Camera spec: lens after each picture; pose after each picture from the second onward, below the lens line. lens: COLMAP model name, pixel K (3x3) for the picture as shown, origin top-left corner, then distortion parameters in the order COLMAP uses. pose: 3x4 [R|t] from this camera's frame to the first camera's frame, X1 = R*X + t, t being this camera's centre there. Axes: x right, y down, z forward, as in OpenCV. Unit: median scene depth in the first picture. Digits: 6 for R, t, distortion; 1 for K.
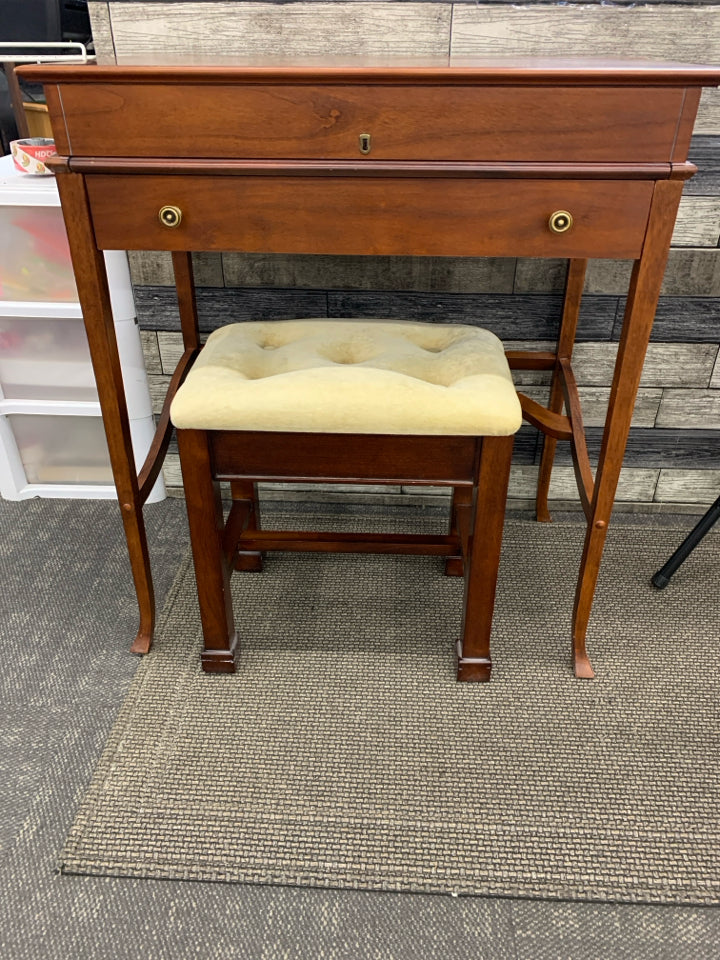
lens RADIAL K [[793.8, 0, 365.7], [0, 793.8, 481.7], [0, 0, 1]] dist [0.028409, -0.002576]
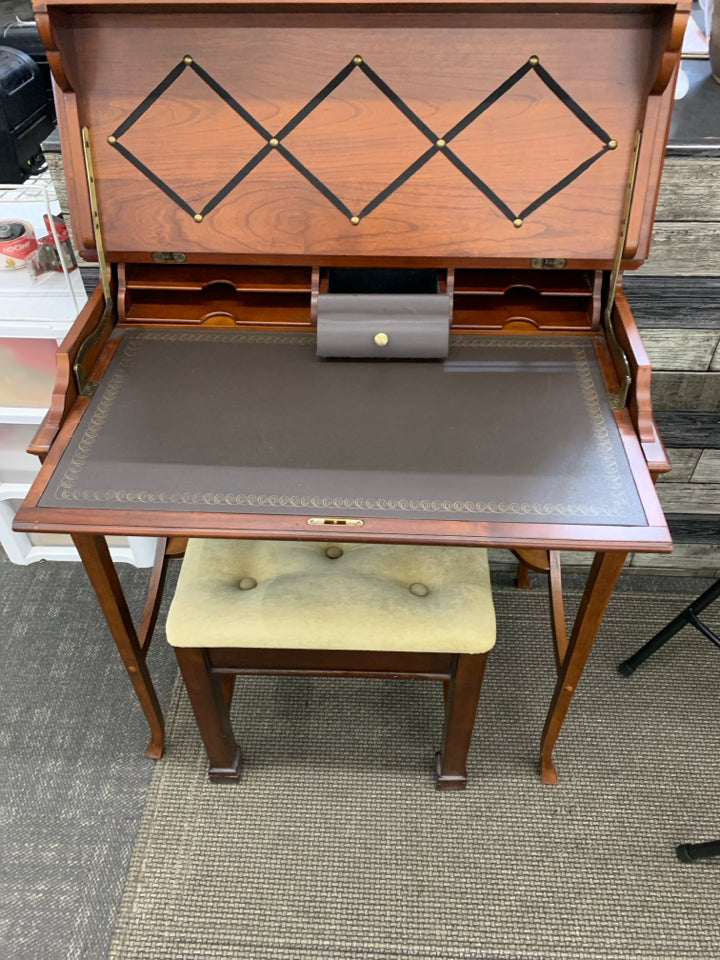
lens RADIAL K [[793.8, 0, 356.8], [0, 793.8, 486.4], [0, 0, 1]] dist [0.028409, -0.002576]
pose [[0.999869, -0.011370, -0.011500, 0.022208], [0.013892, 0.967947, 0.250771, -0.487098], [0.008280, -0.250898, 0.967978, 0.013771]]
